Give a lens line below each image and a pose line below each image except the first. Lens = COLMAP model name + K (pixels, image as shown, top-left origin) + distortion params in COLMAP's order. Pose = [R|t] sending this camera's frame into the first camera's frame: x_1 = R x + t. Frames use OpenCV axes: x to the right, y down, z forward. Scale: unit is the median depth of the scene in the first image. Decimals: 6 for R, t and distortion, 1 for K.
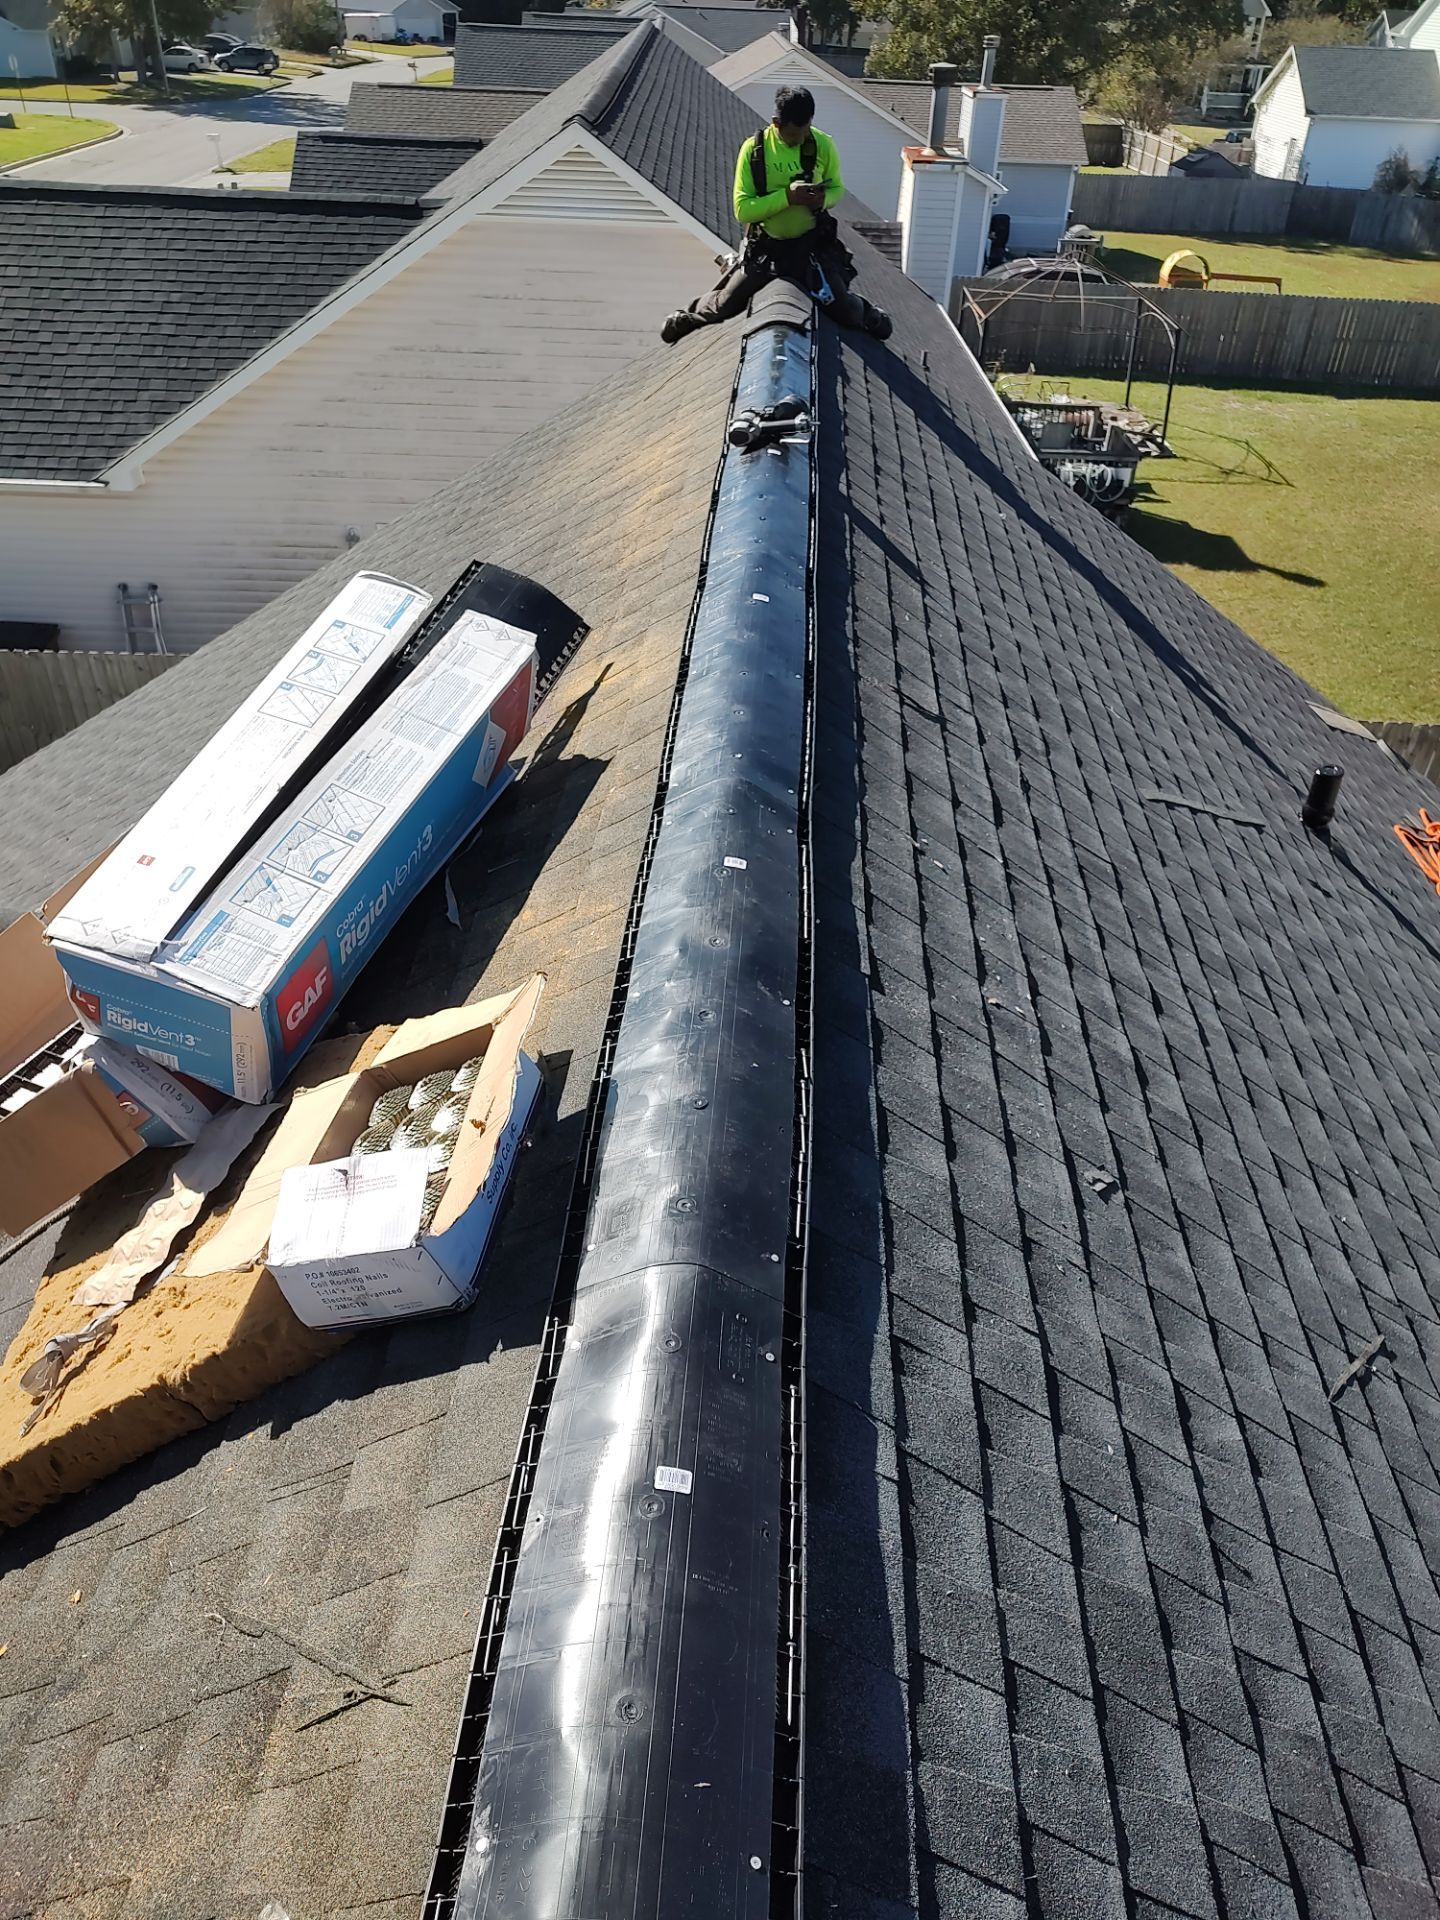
lens RADIAL K [[1357.7, 0, 727.2], [0, 1357.7, 966.2], [0, 0, 1]] dist [0.017691, -0.005682]
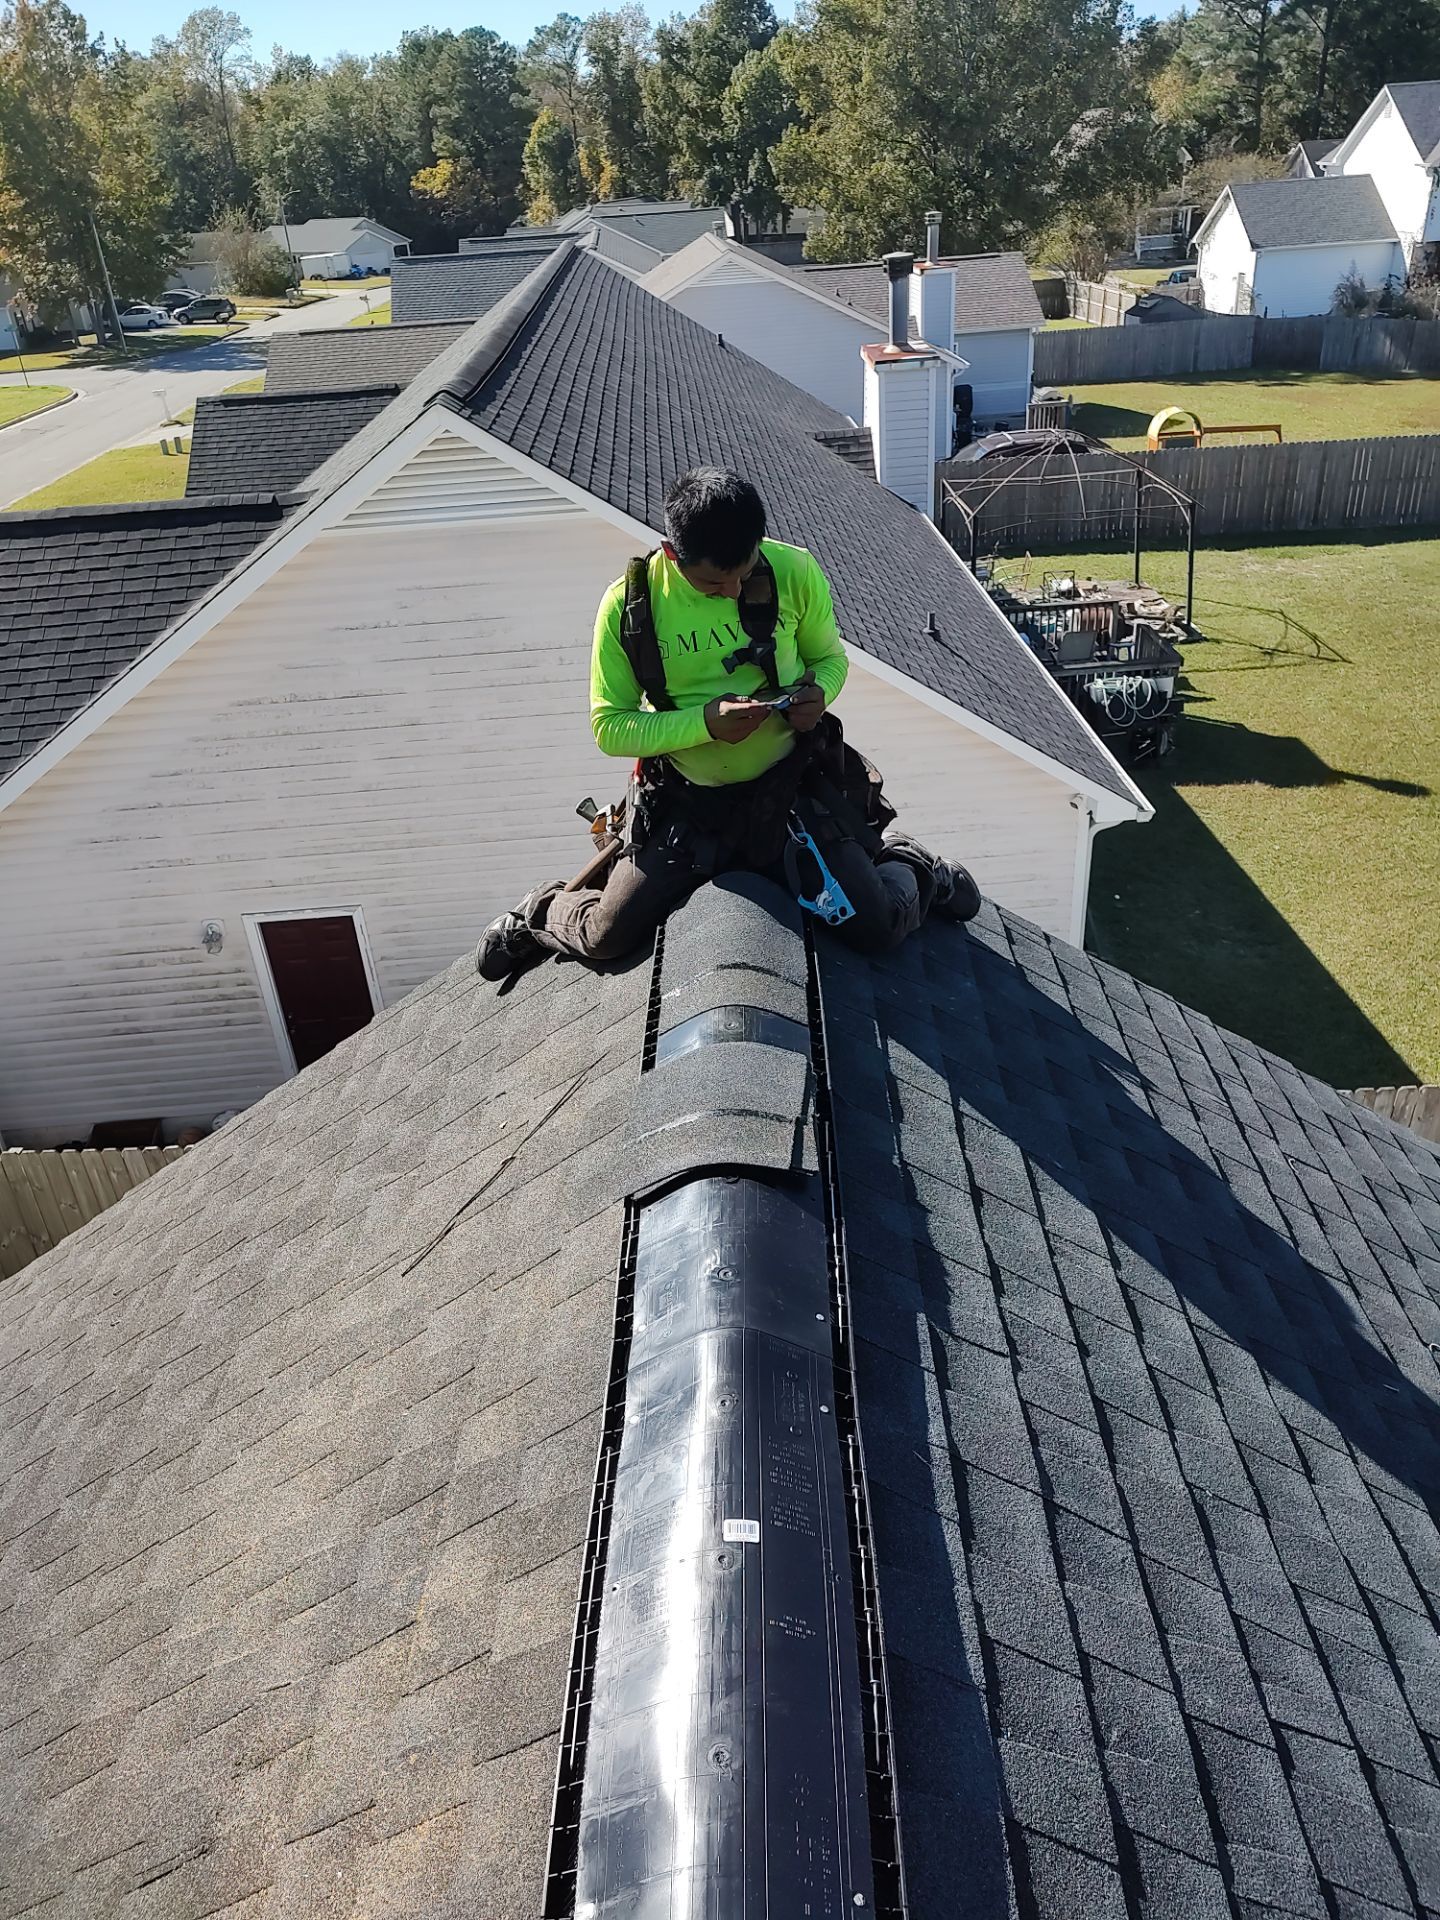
lens RADIAL K [[1347.6, 0, 727.3], [0, 1347.6, 982.2], [0, 0, 1]] dist [0.020719, -0.006487]
pose [[0.994521, -0.103611, -0.013916, 0.010374], [0.101908, 0.990529, -0.092019, -0.104760], [0.023318, 0.090097, 0.995660, 0.141575]]
